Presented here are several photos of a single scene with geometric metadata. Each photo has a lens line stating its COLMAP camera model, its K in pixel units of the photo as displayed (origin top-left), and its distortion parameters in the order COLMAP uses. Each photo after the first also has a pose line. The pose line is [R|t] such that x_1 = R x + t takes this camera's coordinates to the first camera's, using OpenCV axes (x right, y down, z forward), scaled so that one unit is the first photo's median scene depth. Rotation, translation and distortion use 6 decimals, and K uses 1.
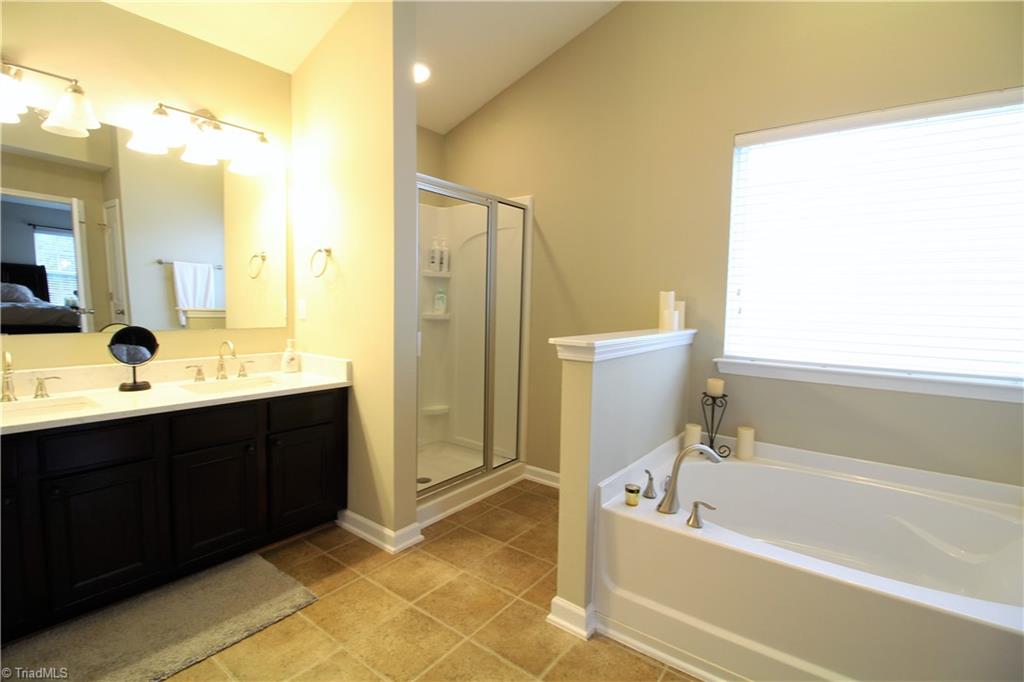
lens RADIAL K [[475.0, 0, 513.8], [0, 475.0, 336.8], [0, 0, 1]] dist [-0.003397, -0.010488]
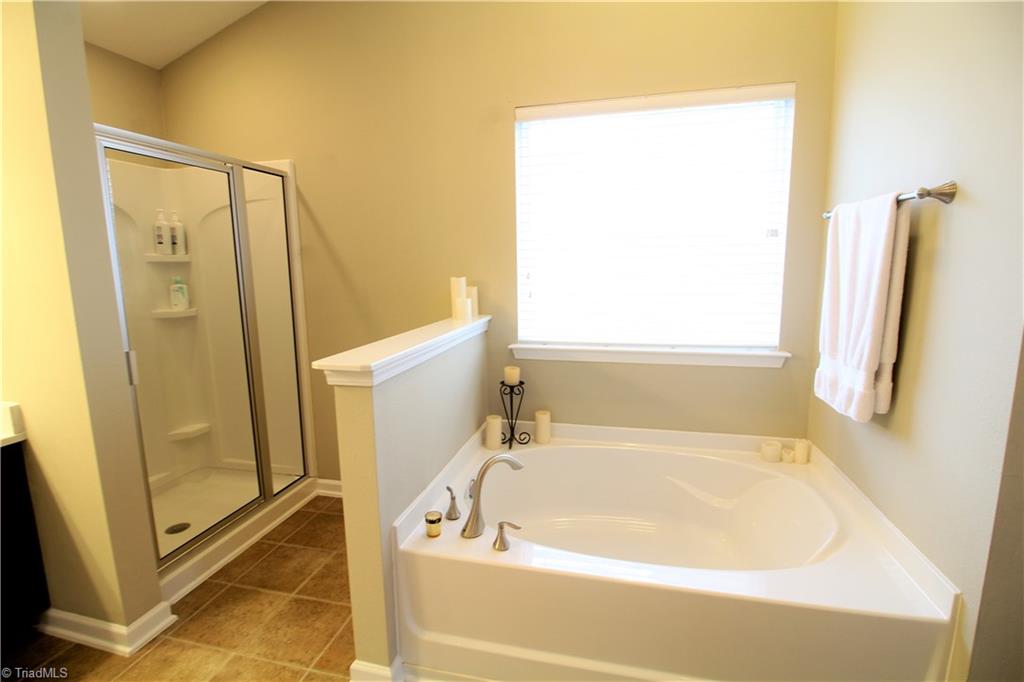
lens RADIAL K [[475.0, 0, 512.6], [0, 475.0, 341.9], [0, 0, 1]] dist [-0.003397, -0.010488]
pose [[0.915786, -0.095968, 0.390033, 0.053050], [0.061365, 0.993067, 0.100262, -0.061428], [-0.396951, -0.067884, 0.915326, 0.114185]]
